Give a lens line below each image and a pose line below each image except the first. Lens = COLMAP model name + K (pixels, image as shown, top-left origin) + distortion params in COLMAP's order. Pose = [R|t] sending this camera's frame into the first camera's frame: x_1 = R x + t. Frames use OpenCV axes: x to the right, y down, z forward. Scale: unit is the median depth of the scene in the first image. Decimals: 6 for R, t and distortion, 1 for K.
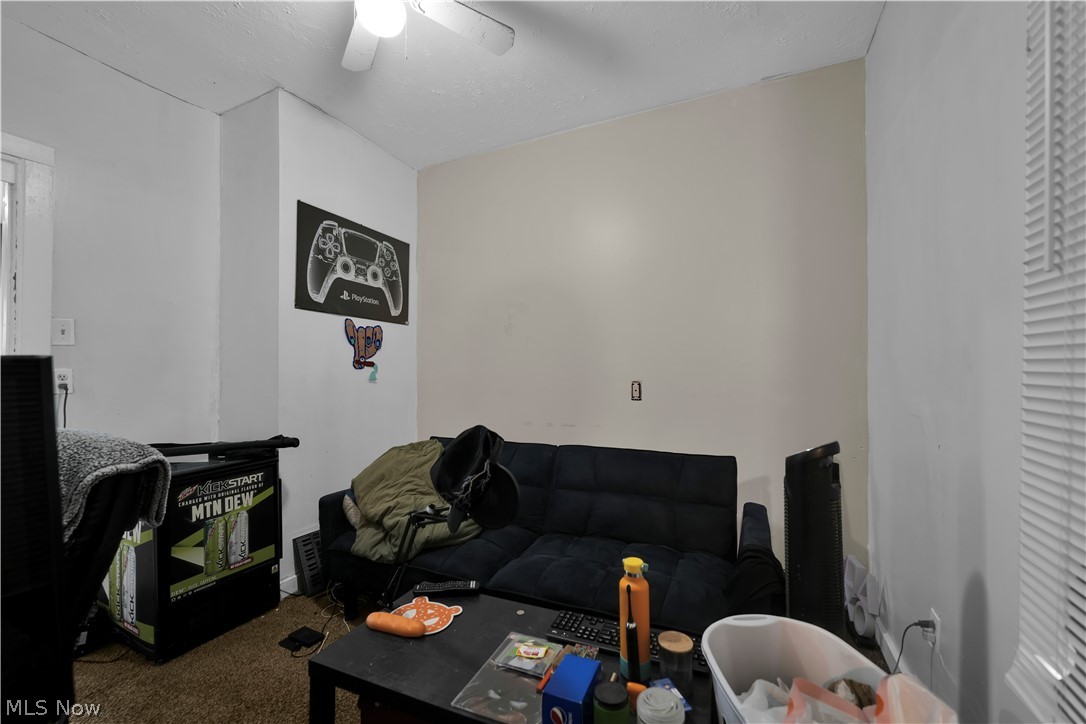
lens RADIAL K [[434.2, 0, 536.9], [0, 434.2, 364.2], [0, 0, 1]] dist [0.001056, 0.000494]
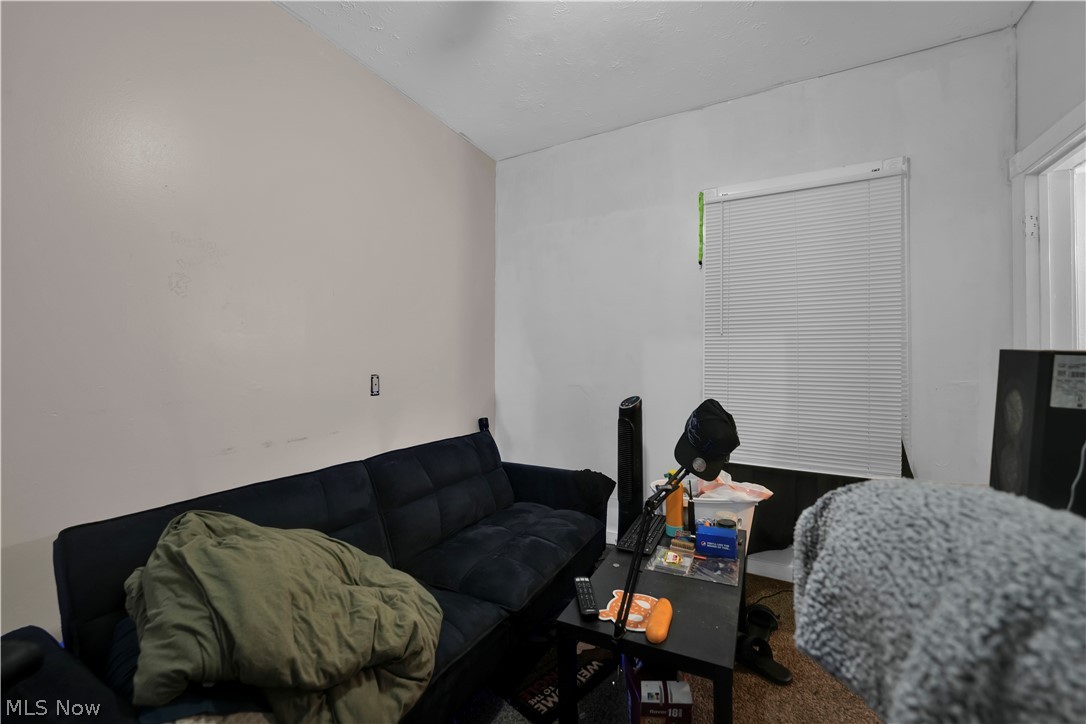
lens RADIAL K [[434.2, 0, 543.2], [0, 434.2, 359.8], [0, 0, 1]] dist [0.001056, 0.000494]
pose [[0.075532, 0.009569, 0.997097, -0.931910], [-0.012969, 0.999879, -0.008613, 0.017405], [-0.997059, -0.012281, 0.075647, 0.838127]]
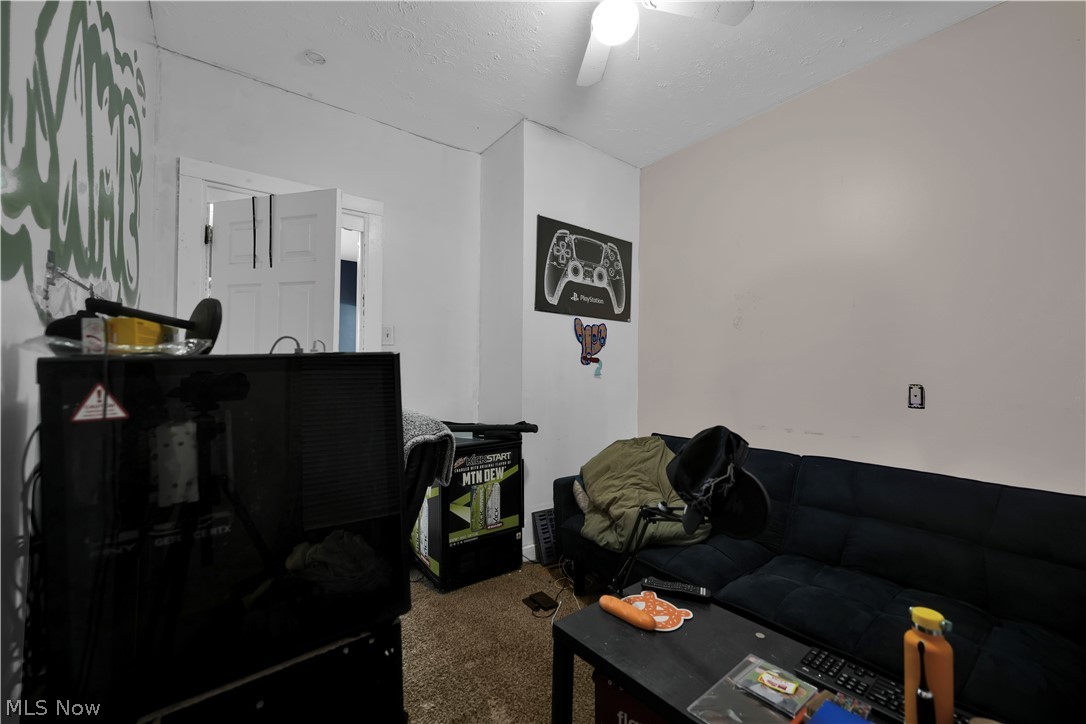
lens RADIAL K [[434.2, 0, 544.5], [0, 434.2, 364.0], [0, 0, 1]] dist [0.001056, 0.000494]
pose [[0.893631, 0.010301, -0.448683, -0.028944], [-0.006963, 0.999934, 0.009089, 0.000426], [0.448748, -0.004998, 0.893645, -0.006169]]
